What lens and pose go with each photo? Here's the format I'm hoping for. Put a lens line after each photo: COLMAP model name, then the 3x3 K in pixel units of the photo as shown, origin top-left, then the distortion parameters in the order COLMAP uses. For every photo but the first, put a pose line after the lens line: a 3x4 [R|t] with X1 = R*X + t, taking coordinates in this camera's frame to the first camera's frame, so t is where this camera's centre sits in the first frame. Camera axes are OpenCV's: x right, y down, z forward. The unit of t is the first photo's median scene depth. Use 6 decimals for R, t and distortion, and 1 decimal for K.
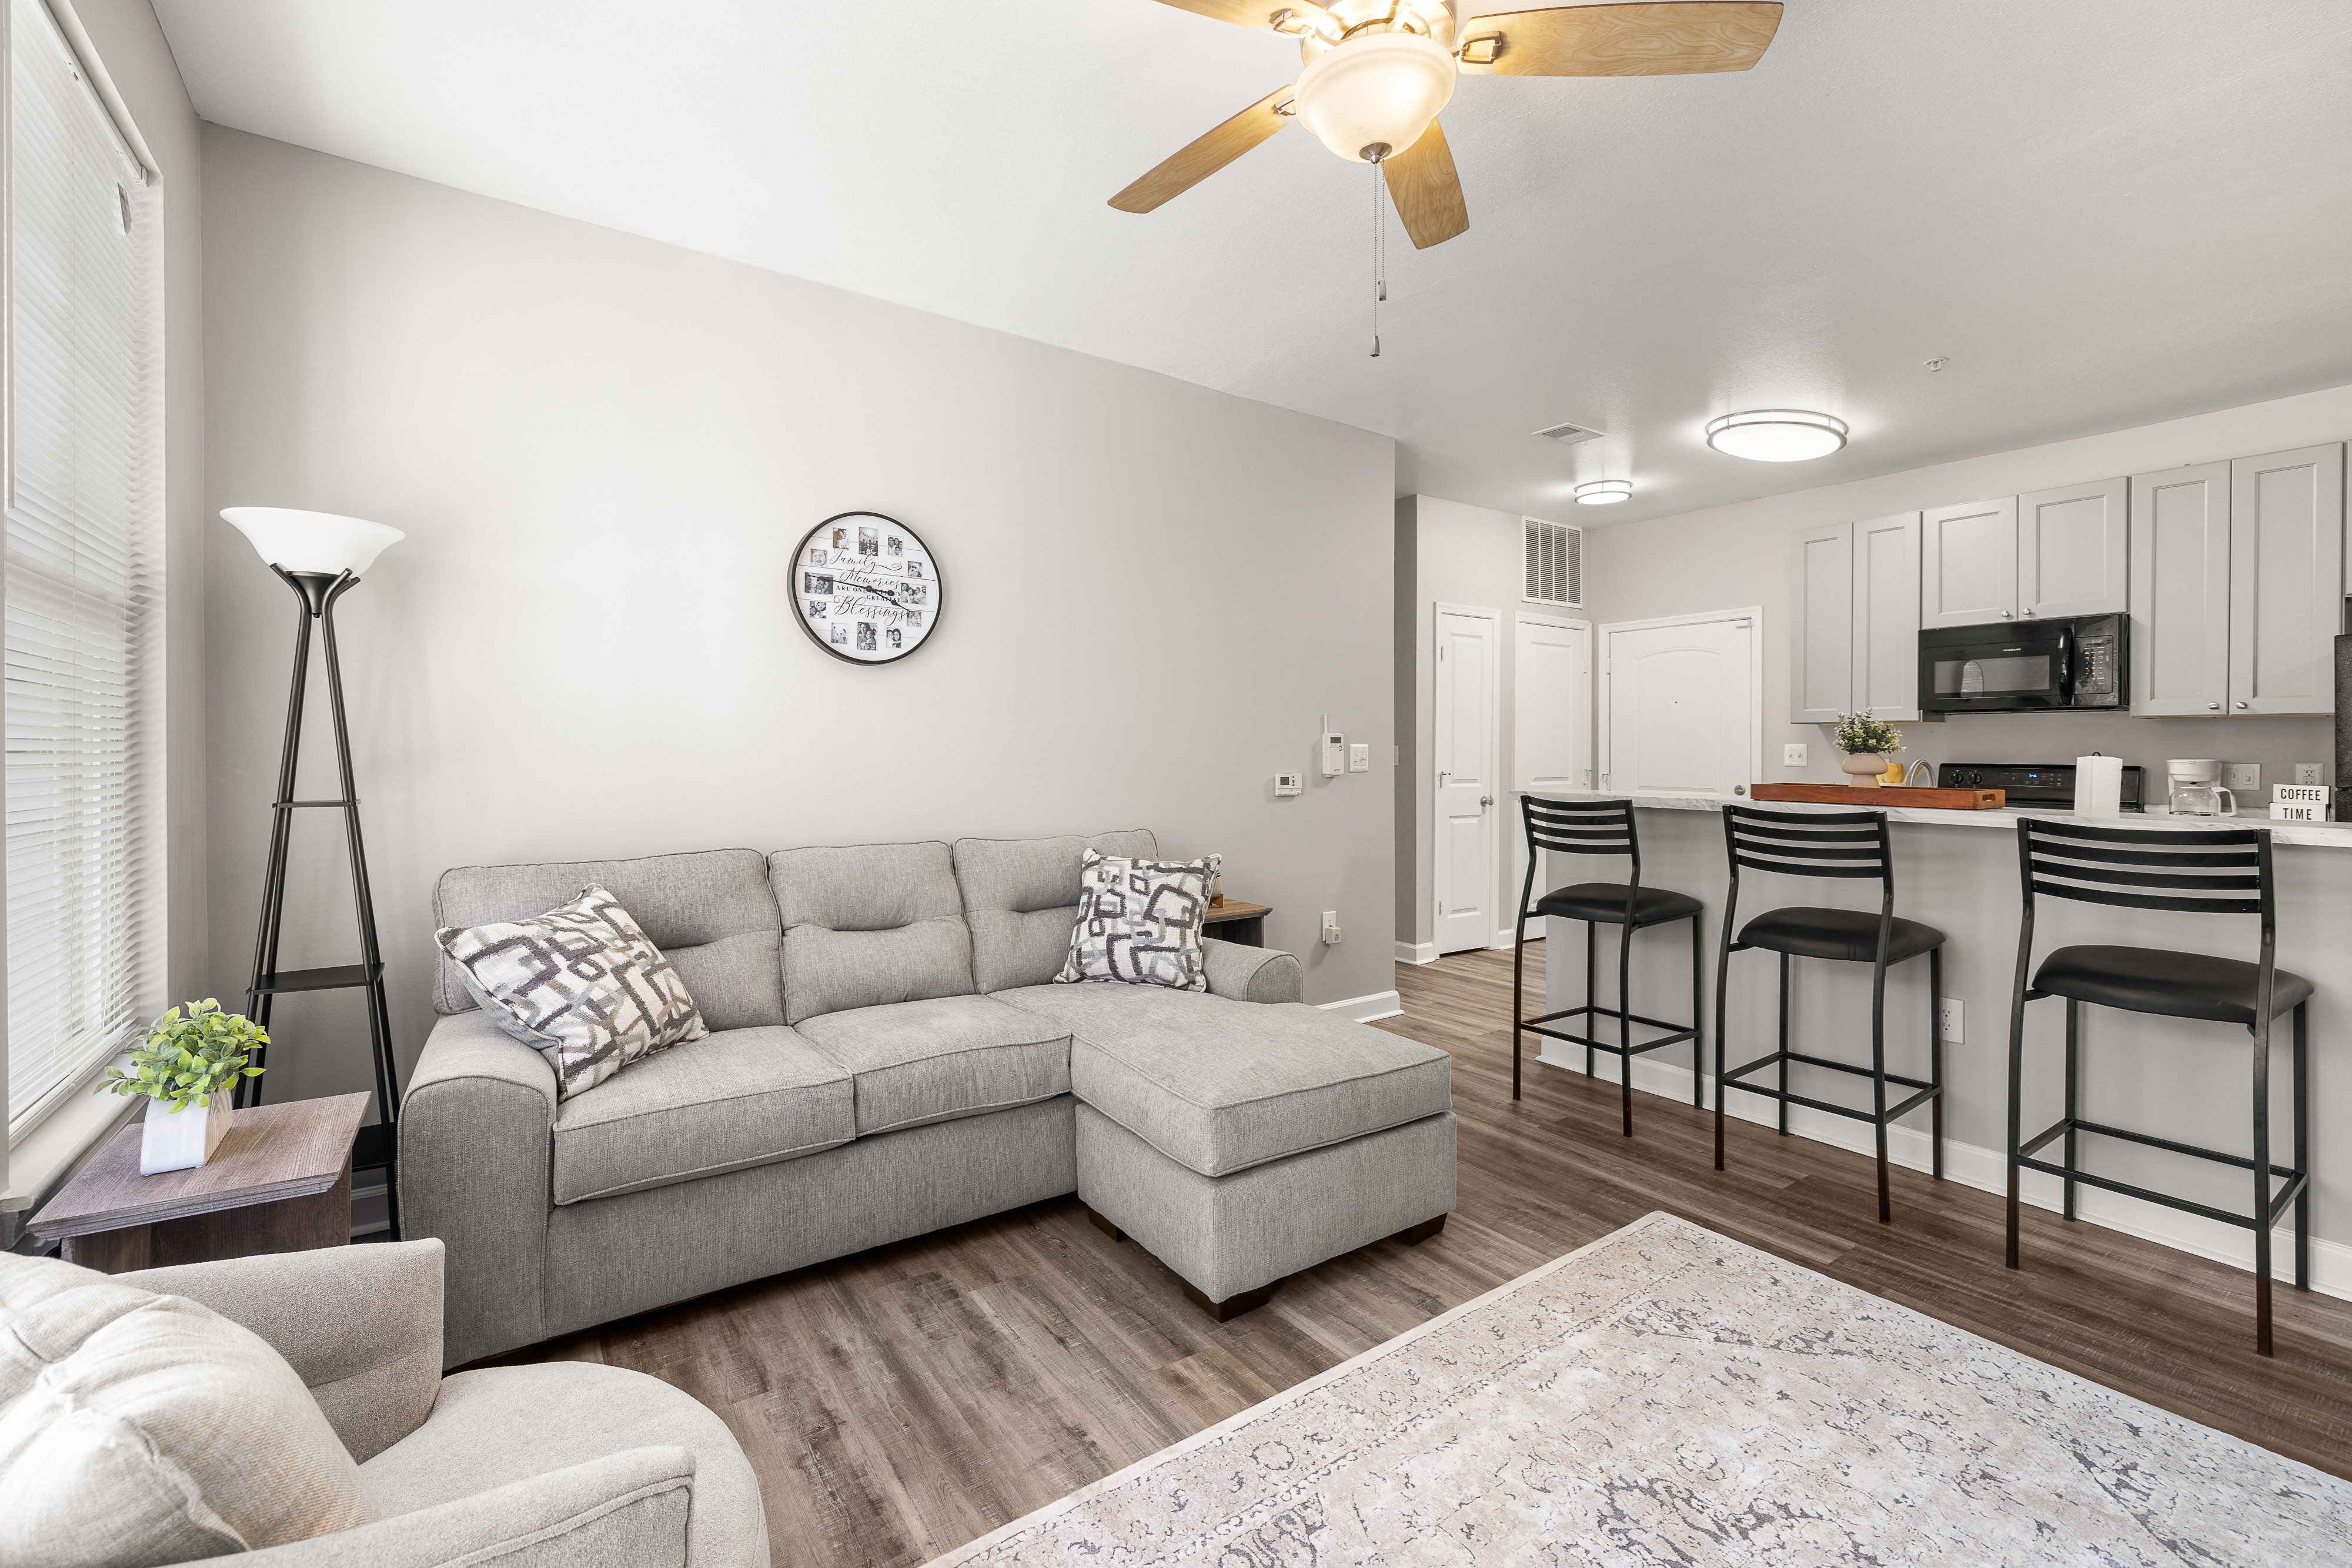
lens RADIAL K [[1017.5, 0, 1183.7], [0, 1017.5, 760.6], [0, 0, 1]] dist [0.001551, -0.000042]
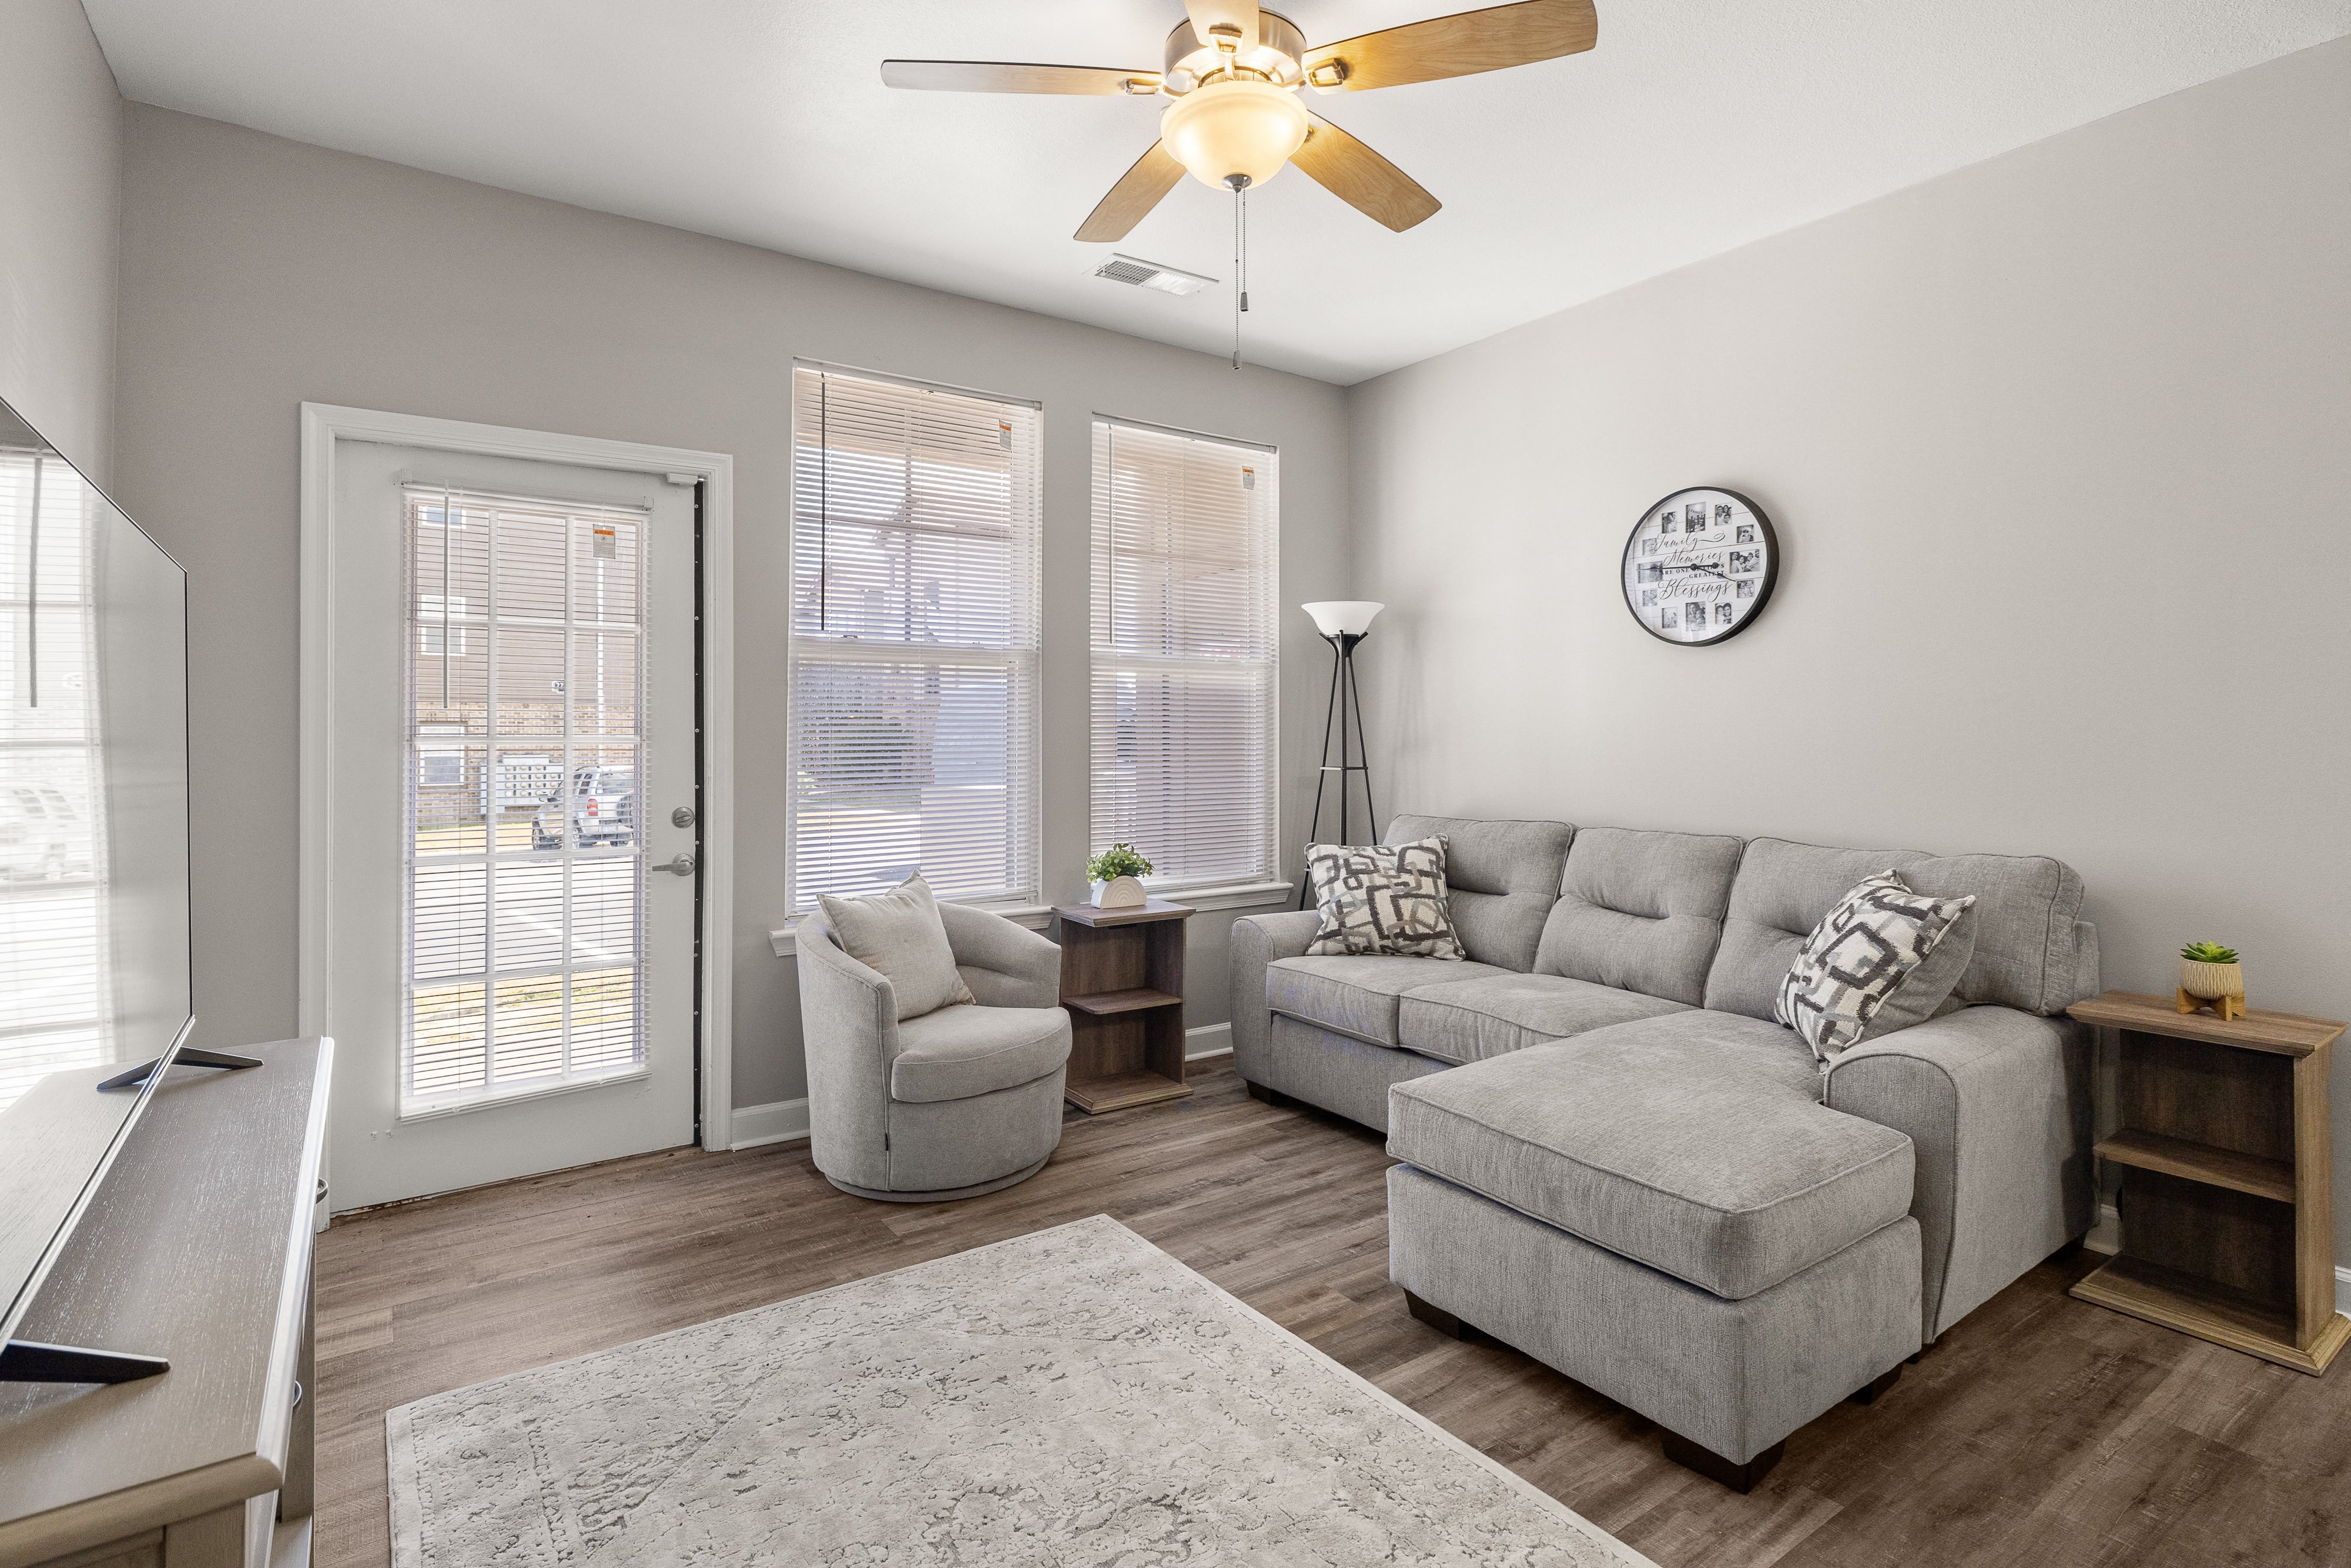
lens RADIAL K [[1148.2, 0, 1176.6], [0, 1148.2, 730.7], [0, 0, 1]] dist [-0.000121, -0.000291]
pose [[-0.000106, -0.007442, -0.999972, 1.049218], [-0.007236, 0.999946, -0.007441, -0.003785], [0.999974, 0.007235, -0.000160, 0.697987]]
